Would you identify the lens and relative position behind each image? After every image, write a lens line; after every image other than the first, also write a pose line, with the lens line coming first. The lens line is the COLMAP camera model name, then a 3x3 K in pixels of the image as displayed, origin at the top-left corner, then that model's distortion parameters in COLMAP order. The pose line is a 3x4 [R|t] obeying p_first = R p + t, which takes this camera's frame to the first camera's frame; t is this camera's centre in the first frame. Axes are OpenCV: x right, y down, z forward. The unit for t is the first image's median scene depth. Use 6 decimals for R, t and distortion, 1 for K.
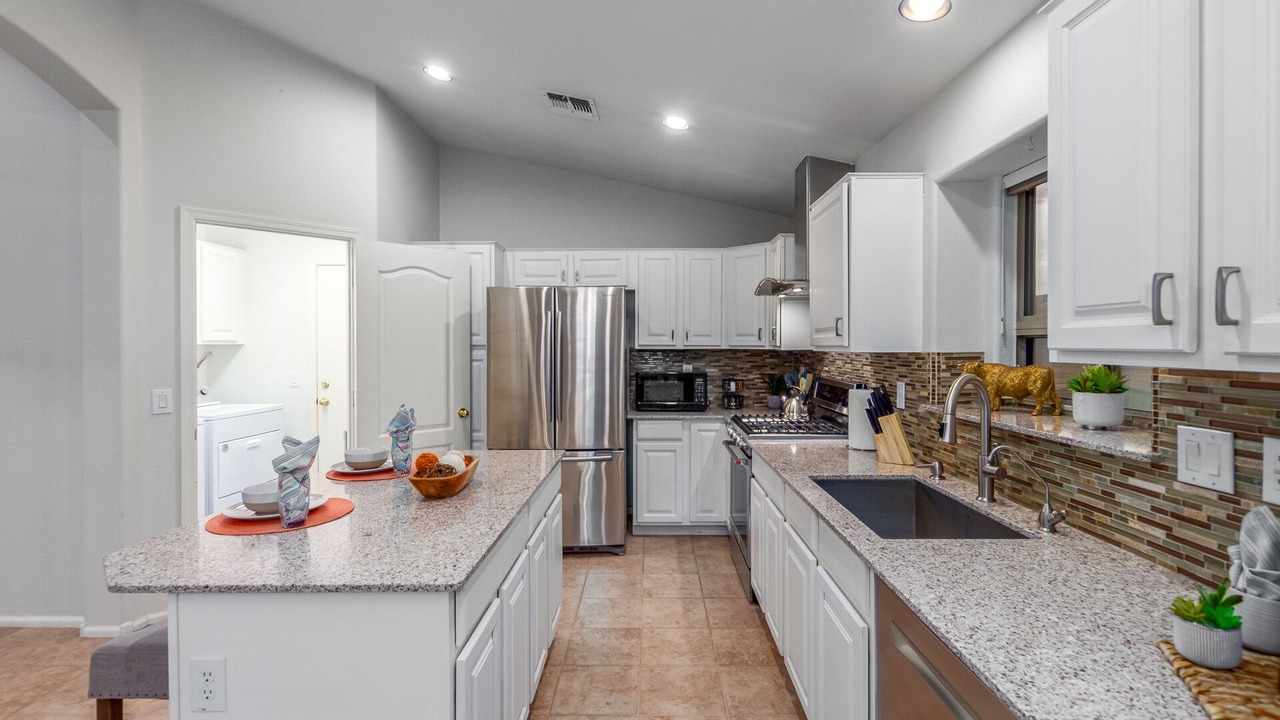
lens RADIAL K [[586.0, 0, 650.9], [0, 586.0, 349.2], [0, 0, 1]] dist [0.008051, -0.003534]
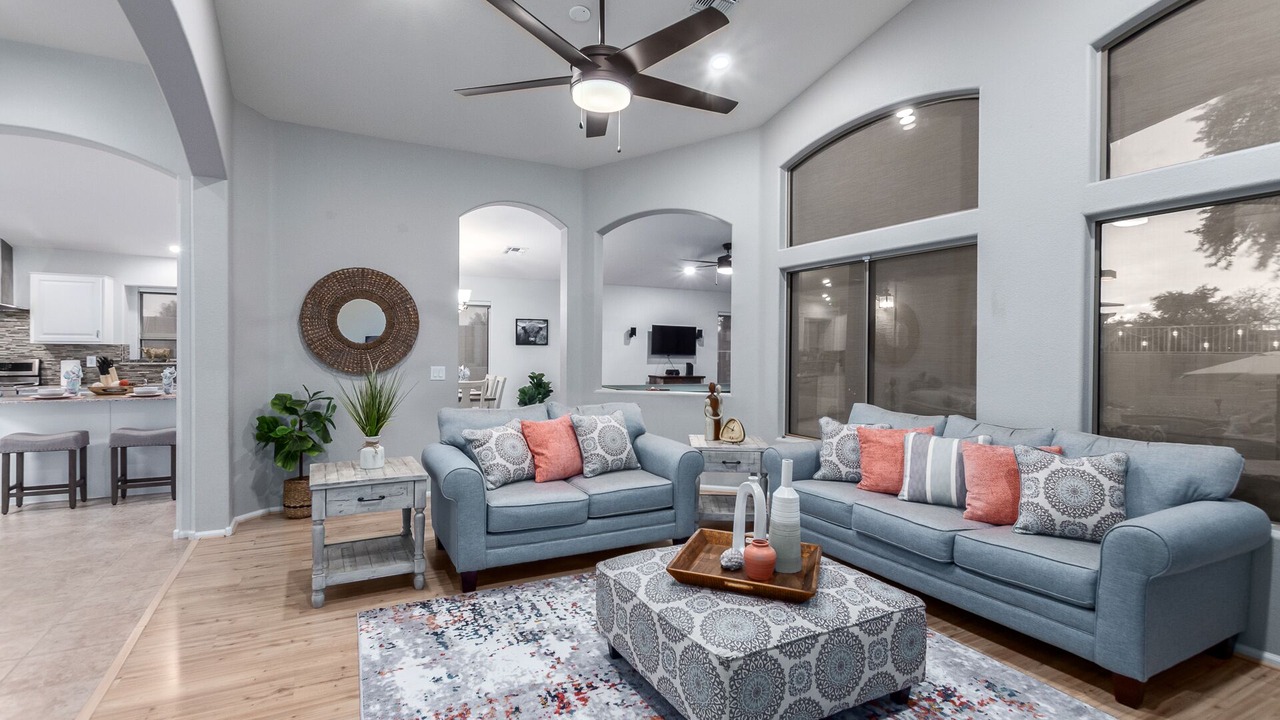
lens RADIAL K [[586.0, 0, 640.7], [0, 586.0, 361.3], [0, 0, 1]] dist [0.008051, -0.003534]
pose [[-0.485894, -0.014817, 0.873892, -2.153233], [-0.001143, 0.999866, 0.016317, 0.025608], [-0.874017, 0.006930, -0.485846, 0.130462]]
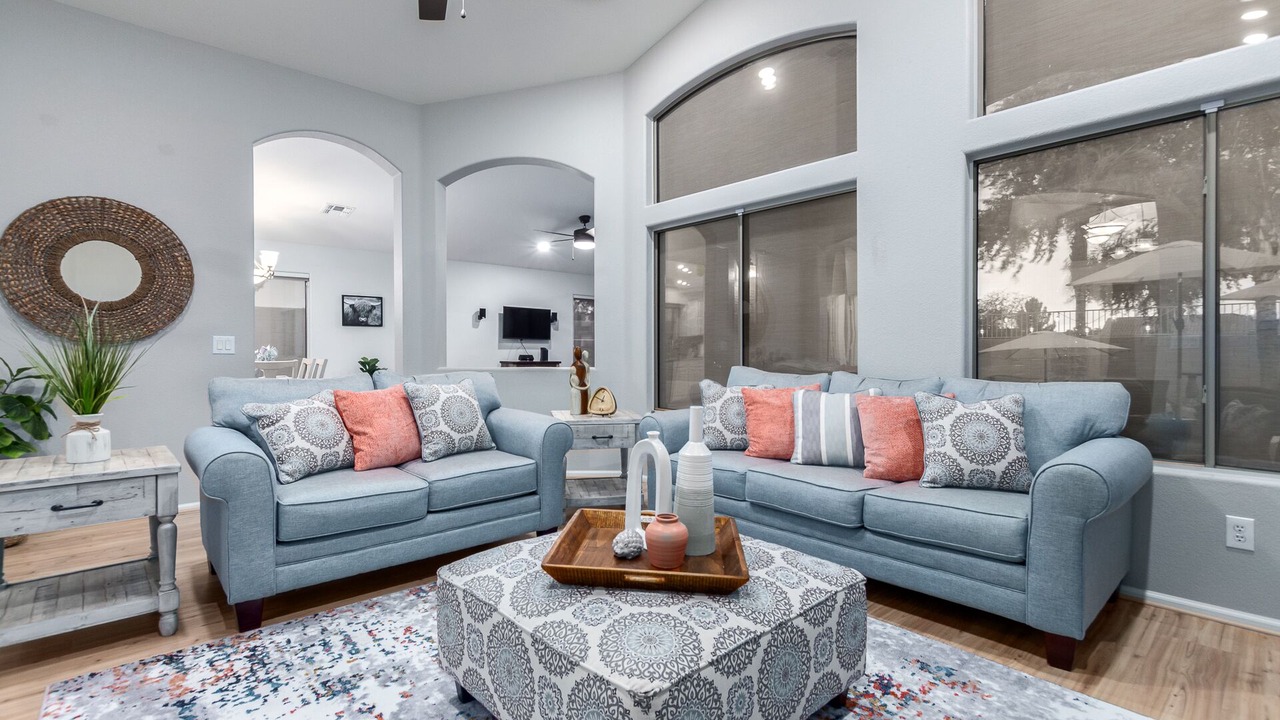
lens RADIAL K [[586.0, 0, 629.7], [0, 586.0, 342.8], [0, 0, 1]] dist [0.008051, -0.003534]
pose [[-0.674629, 0.015562, 0.737993, -2.000035], [0.014344, 0.999865, -0.007971, 0.092512], [-0.738018, 0.005209, -0.674761, 0.052771]]
